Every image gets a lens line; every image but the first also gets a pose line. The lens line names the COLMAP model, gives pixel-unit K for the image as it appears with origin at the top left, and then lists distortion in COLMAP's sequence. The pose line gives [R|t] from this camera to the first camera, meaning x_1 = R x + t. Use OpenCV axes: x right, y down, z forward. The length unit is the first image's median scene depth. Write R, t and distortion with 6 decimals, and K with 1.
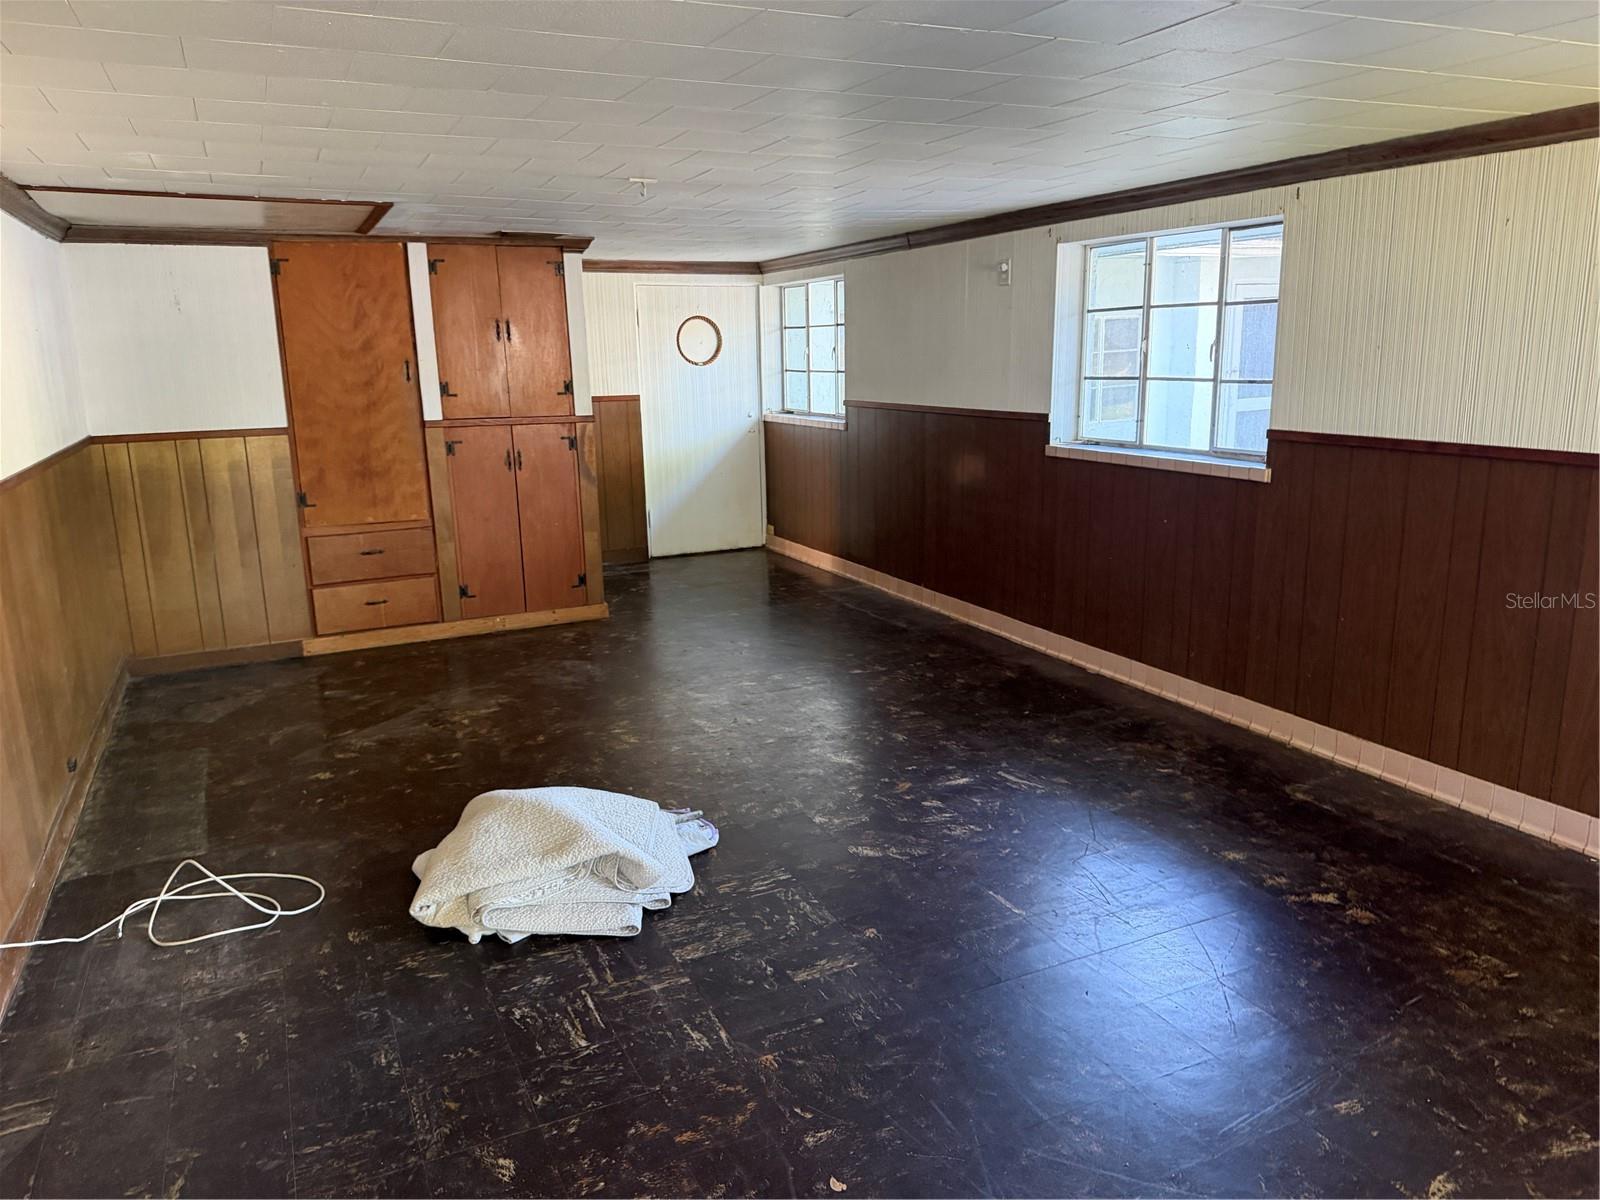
lens RADIAL K [[1136.9, 0, 800.7], [0, 1136.9, 601.3], [0, 0, 1]] dist [0.003003, 0.000128]
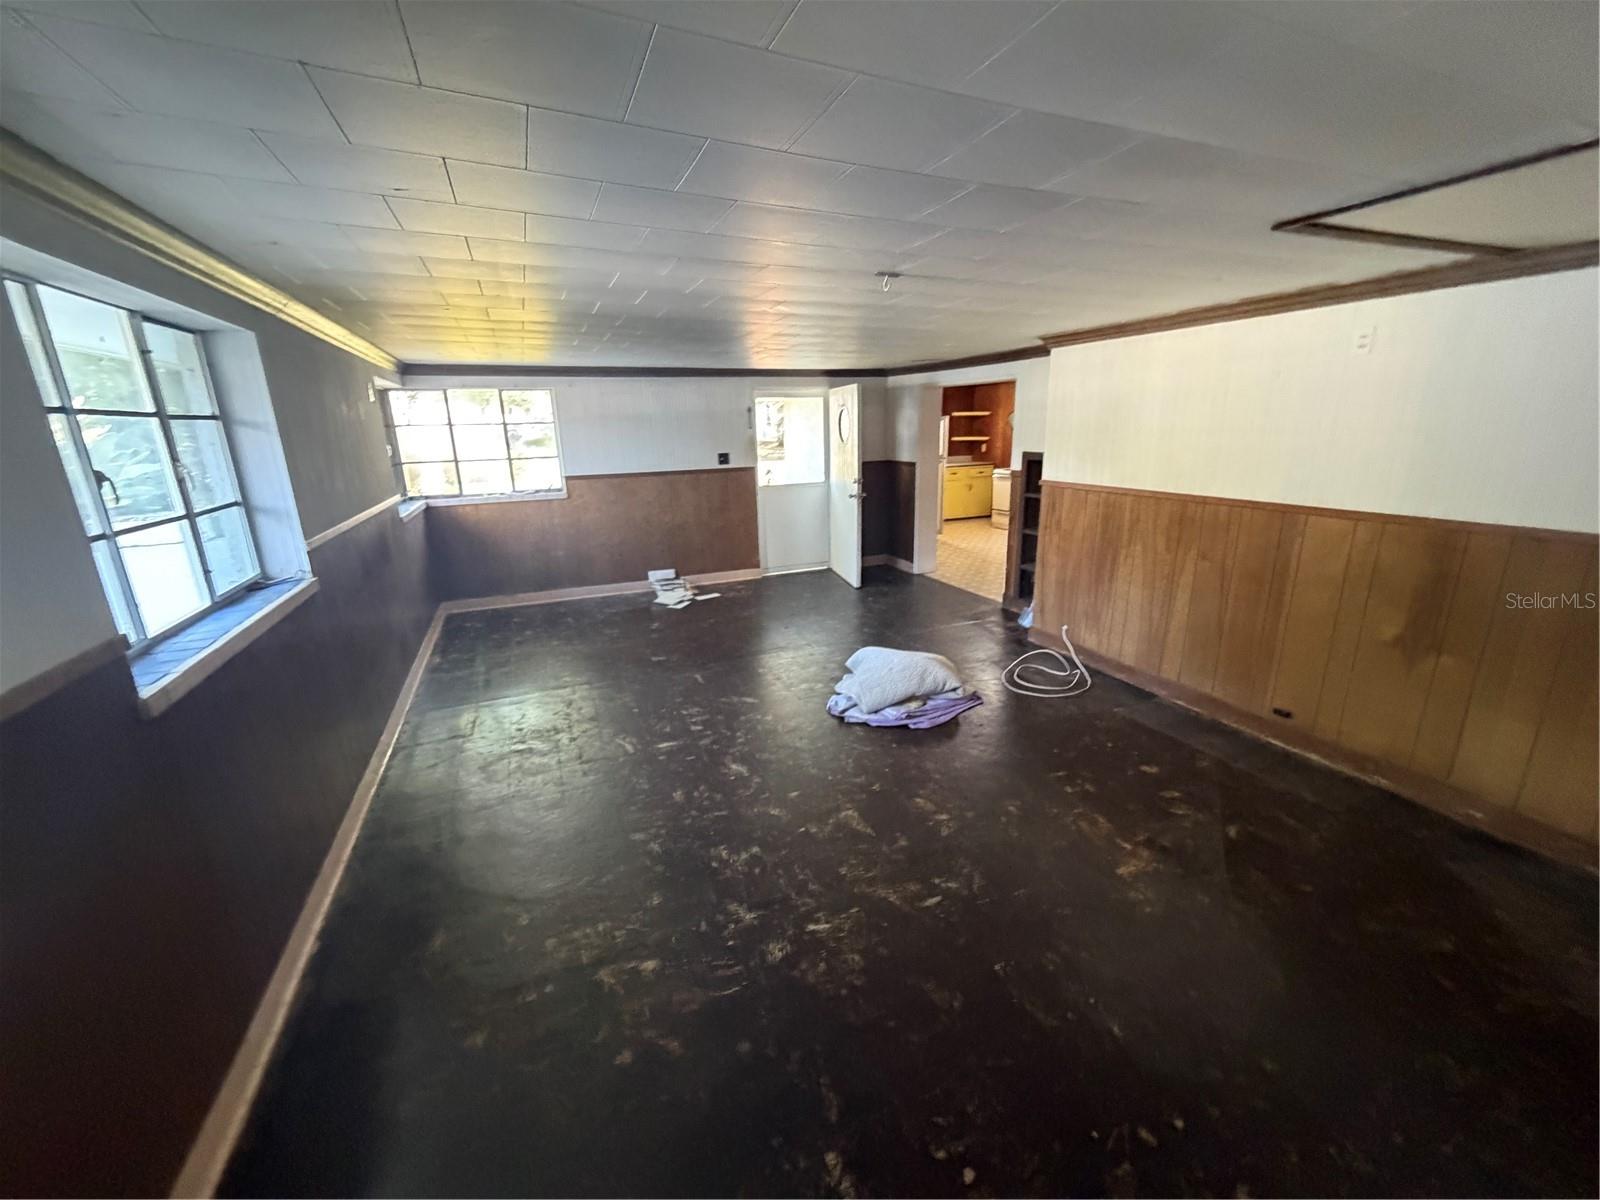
lens RADIAL K [[637.8, 0, 805.8], [0, 637.8, 602.5], [0, 0, 1]] dist [-0.001549, -0.000087]
pose [[-0.998764, 0.024763, 0.043088, -0.078295], [0.042280, 0.879063, 0.474826, -0.380550], [-0.026119, 0.476061, -0.879024, 1.626821]]
